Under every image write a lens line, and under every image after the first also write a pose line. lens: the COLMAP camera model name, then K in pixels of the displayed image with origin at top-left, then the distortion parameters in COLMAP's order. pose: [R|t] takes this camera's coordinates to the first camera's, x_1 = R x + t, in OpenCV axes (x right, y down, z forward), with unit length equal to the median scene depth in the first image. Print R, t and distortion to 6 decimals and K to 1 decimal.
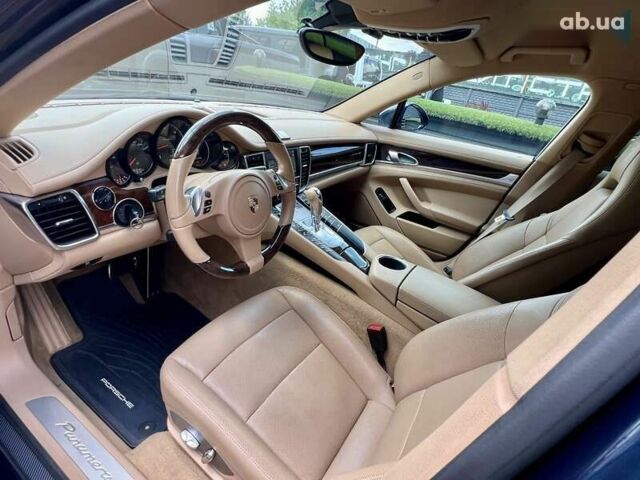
lens RADIAL K [[341.0, 0, 319.7], [0, 341.0, 248.5], [0, 0, 1]] dist [-0.000734, -0.000192]
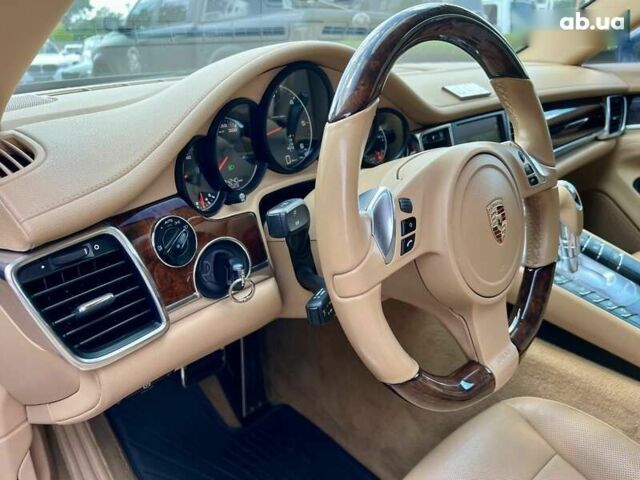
lens RADIAL K [[495.4, 0, 320.0], [0, 495.4, 240.0], [0, 0, 1]] dist [0.014365, -0.007855]
pose [[0.960981, -0.103742, -0.256425, -0.171950], [0.071216, 0.988548, -0.133049, -0.029387], [0.267291, 0.109596, 0.957363, 0.259734]]
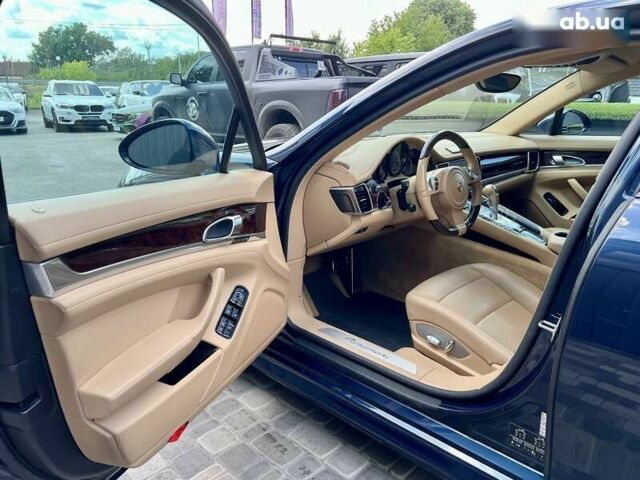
lens RADIAL K [[495.4, 0, 320.0], [0, 495.4, 240.0], [0, 0, 1]] dist [0.014365, -0.007855]
pose [[0.961426, -0.096921, -0.257424, -0.170783], [0.042340, 0.976857, -0.209659, 0.382886], [0.271787, 0.190673, 0.943279, -0.866863]]
